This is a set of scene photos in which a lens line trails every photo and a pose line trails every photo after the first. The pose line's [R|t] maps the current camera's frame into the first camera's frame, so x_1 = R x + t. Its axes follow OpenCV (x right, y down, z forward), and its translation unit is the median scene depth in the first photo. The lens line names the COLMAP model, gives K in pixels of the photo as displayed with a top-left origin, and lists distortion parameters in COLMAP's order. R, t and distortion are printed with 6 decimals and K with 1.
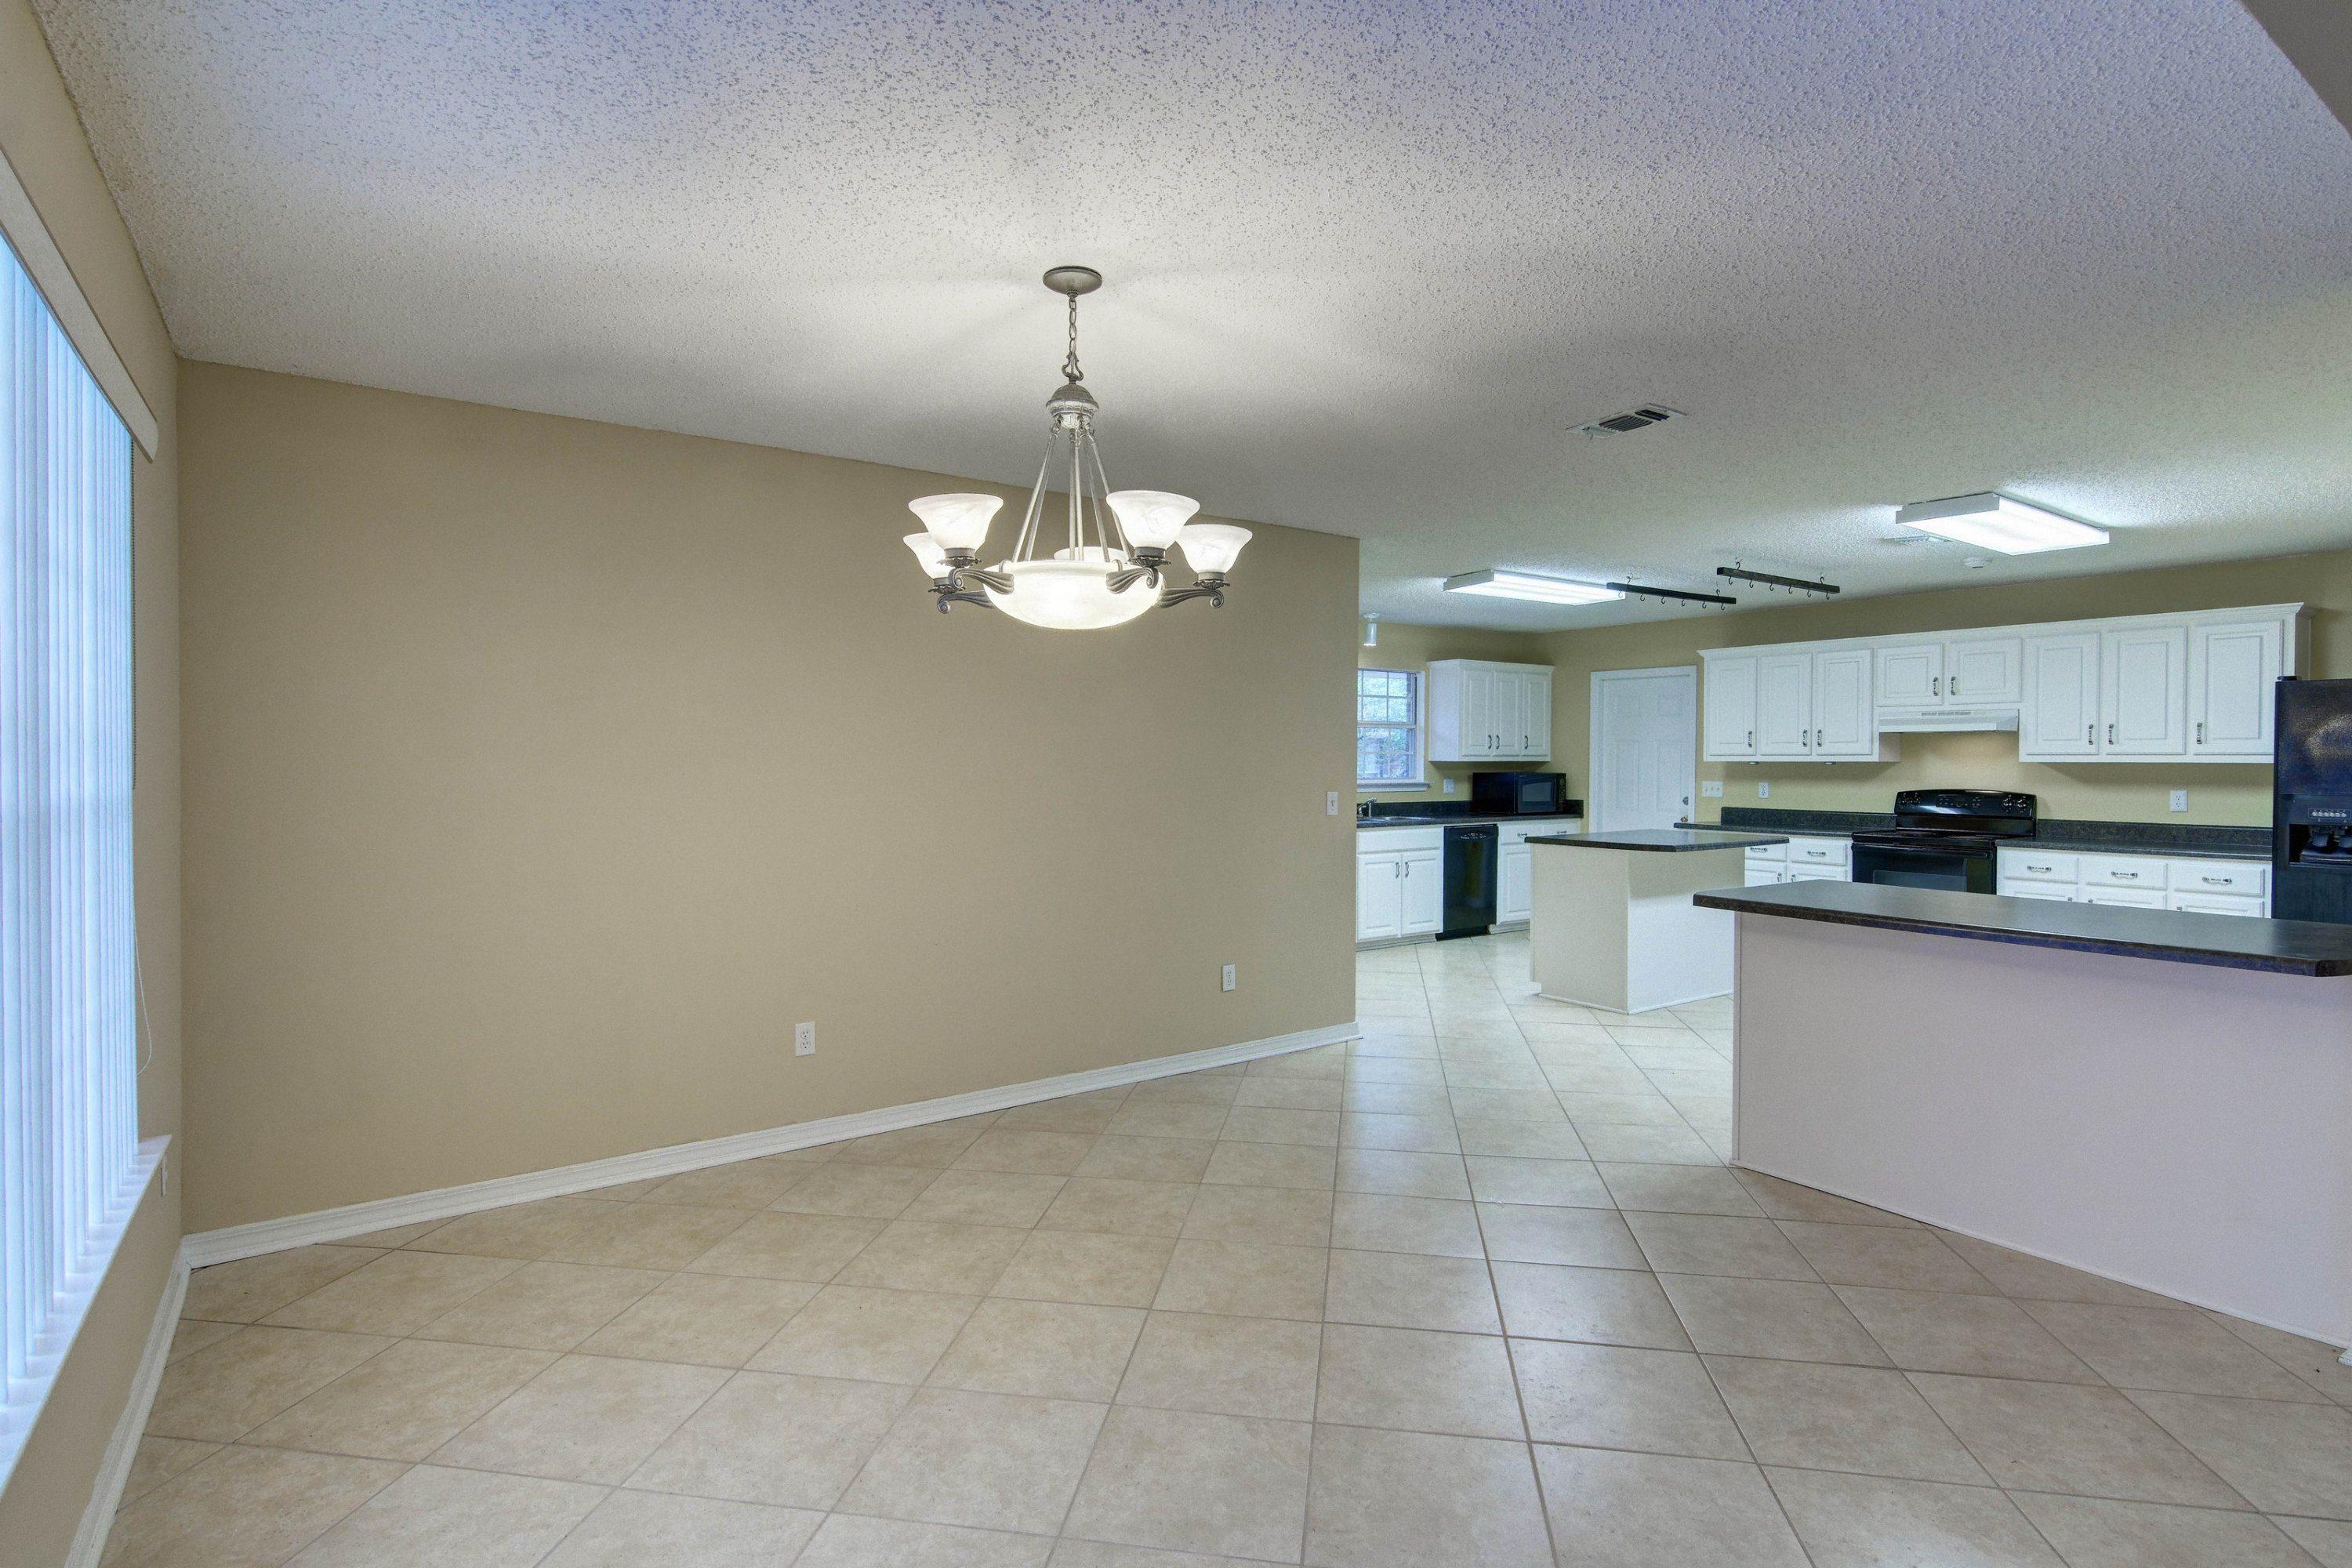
lens RADIAL K [[1160.2, 0, 1176.0], [0, 1160.2, 784.0], [0, 0, 1]] dist [0.000675, -0.000145]
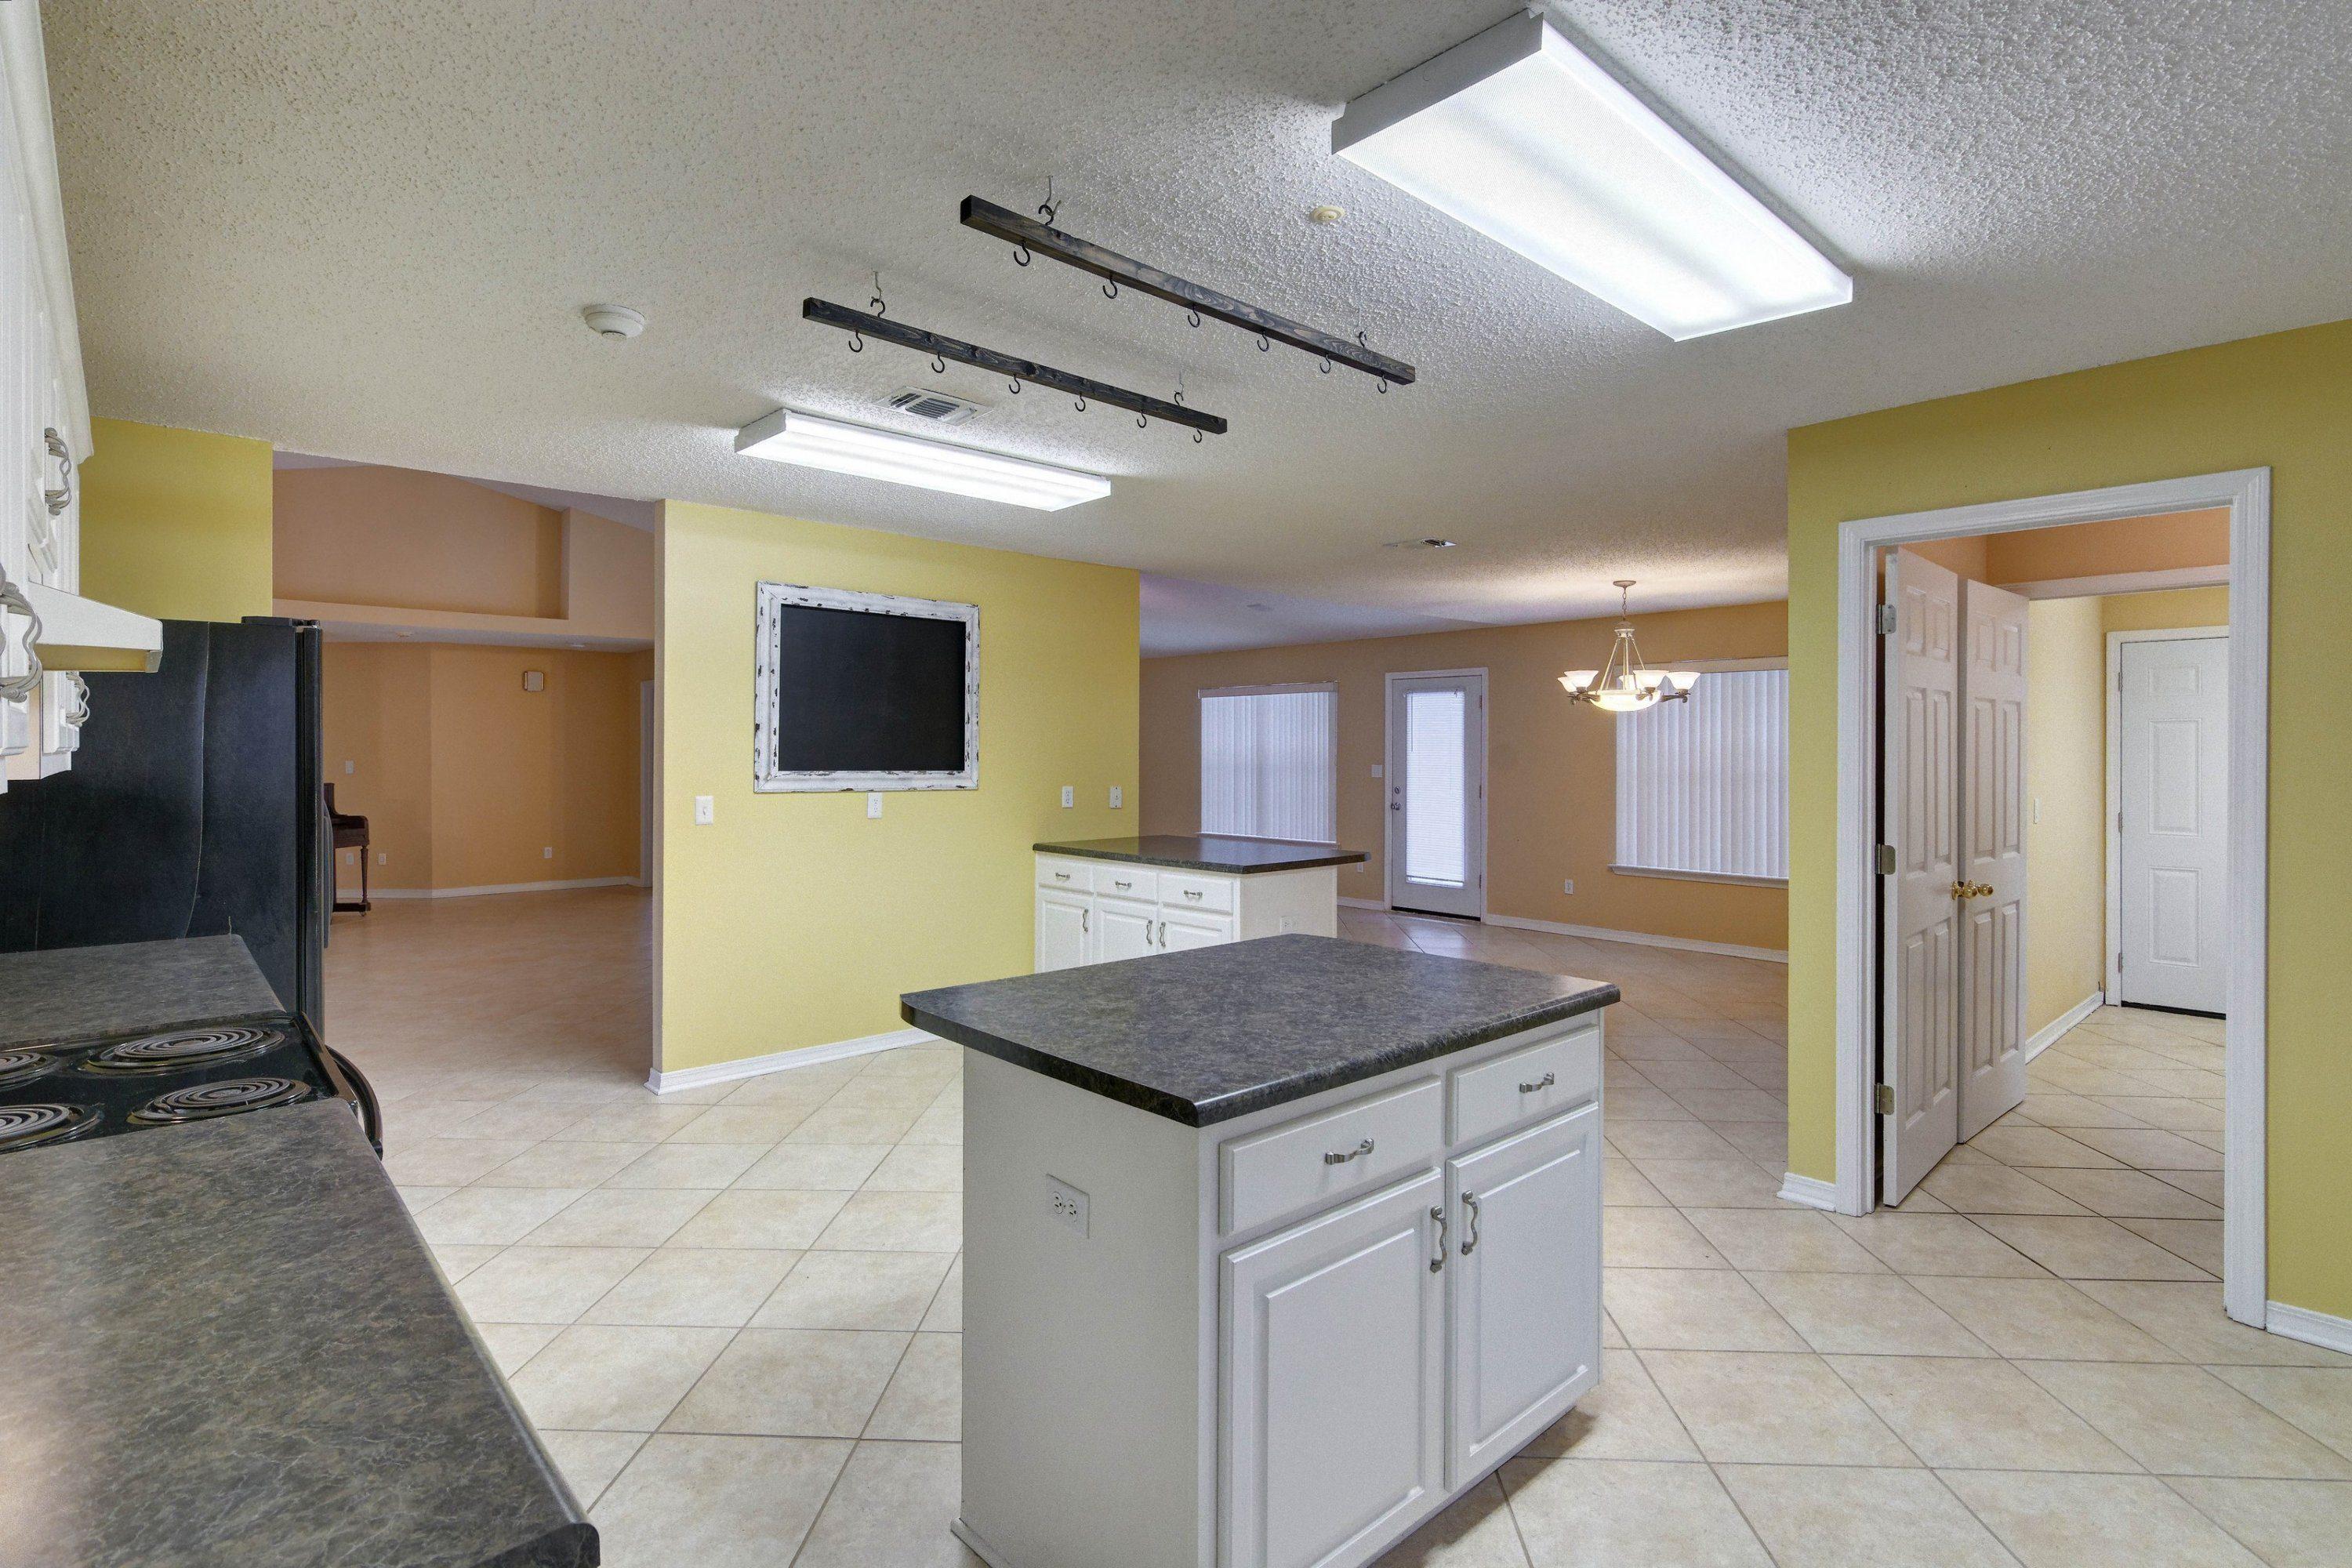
lens RADIAL K [[1134.7, 0, 1178.8], [0, 1134.7, 772.3], [0, 0, 1]] dist [0.002287, 0.000408]
pose [[-0.991966, -0.002038, -0.126486, 0.552335], [-0.007096, 0.999192, 0.039550, -0.039057], [0.126304, 0.040130, -0.991180, 1.517278]]
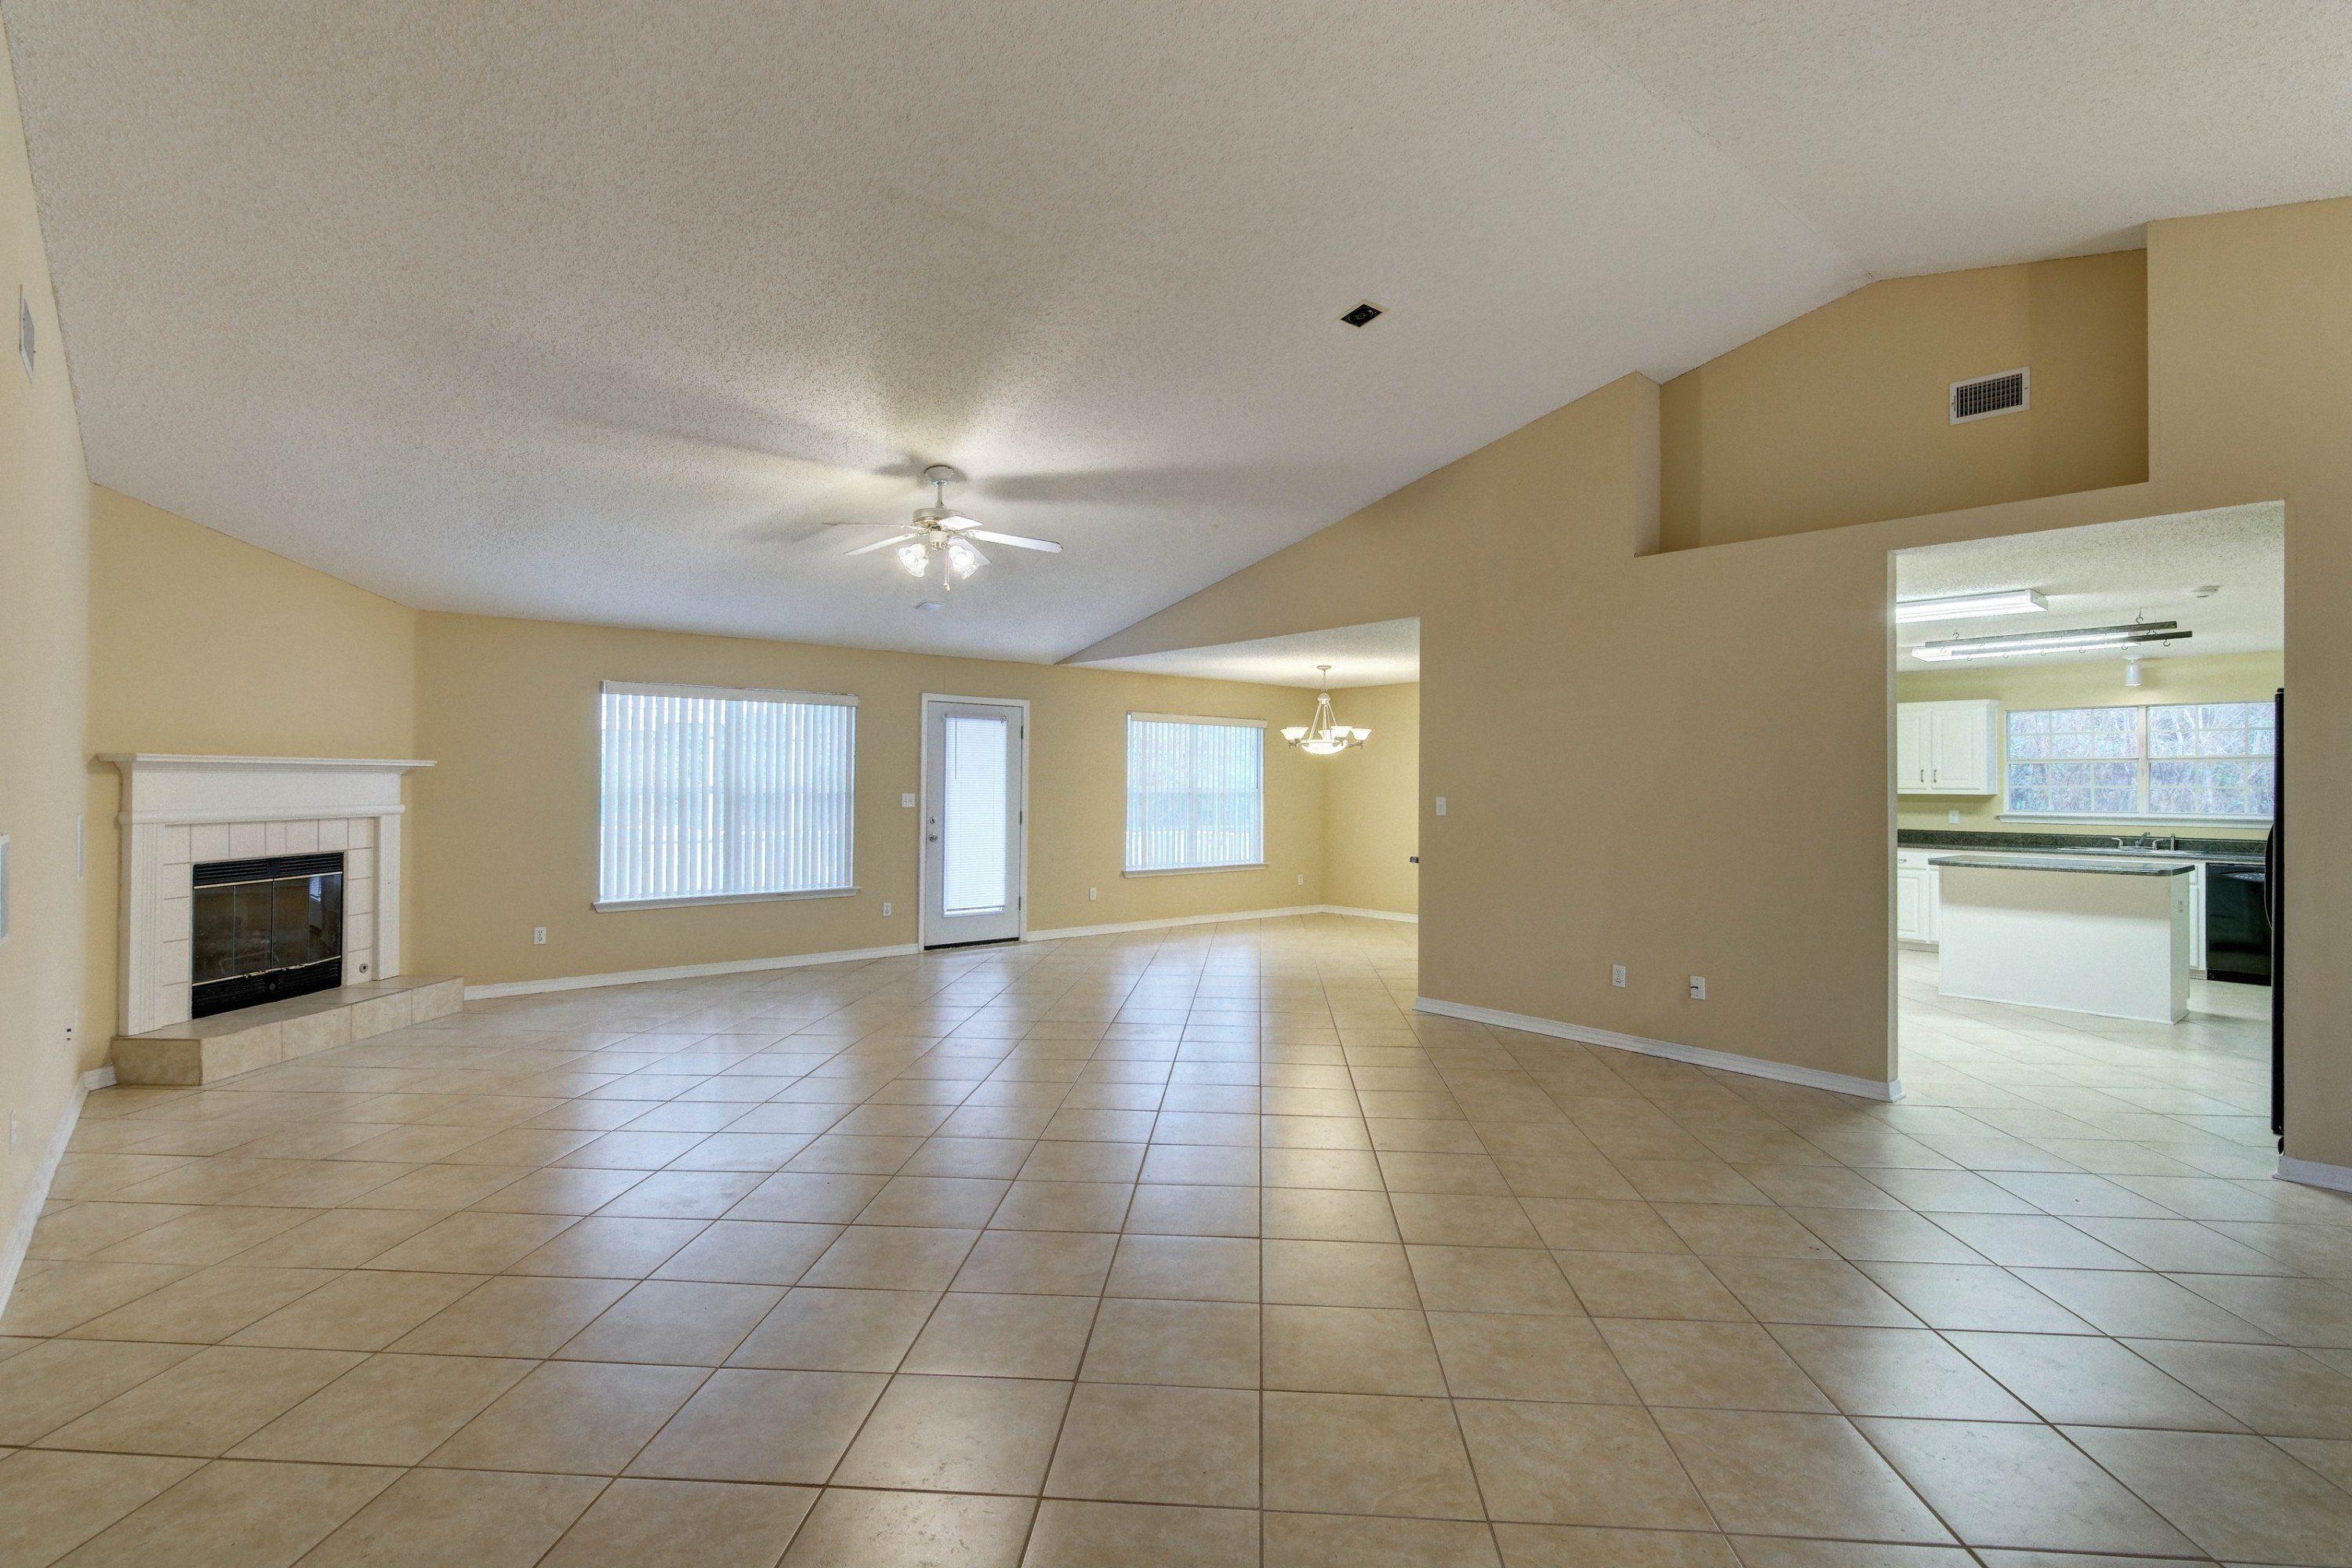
lens RADIAL K [[1134.7, 0, 1178.8], [0, 1134.7, 772.3], [0, 0, 1]] dist [0.002287, 0.000408]
pose [[0.096378, -0.010203, -0.995292, 1.620421], [-0.028960, 0.999495, -0.013051, -0.003074], [0.994923, 0.030081, 0.096034, 0.058227]]
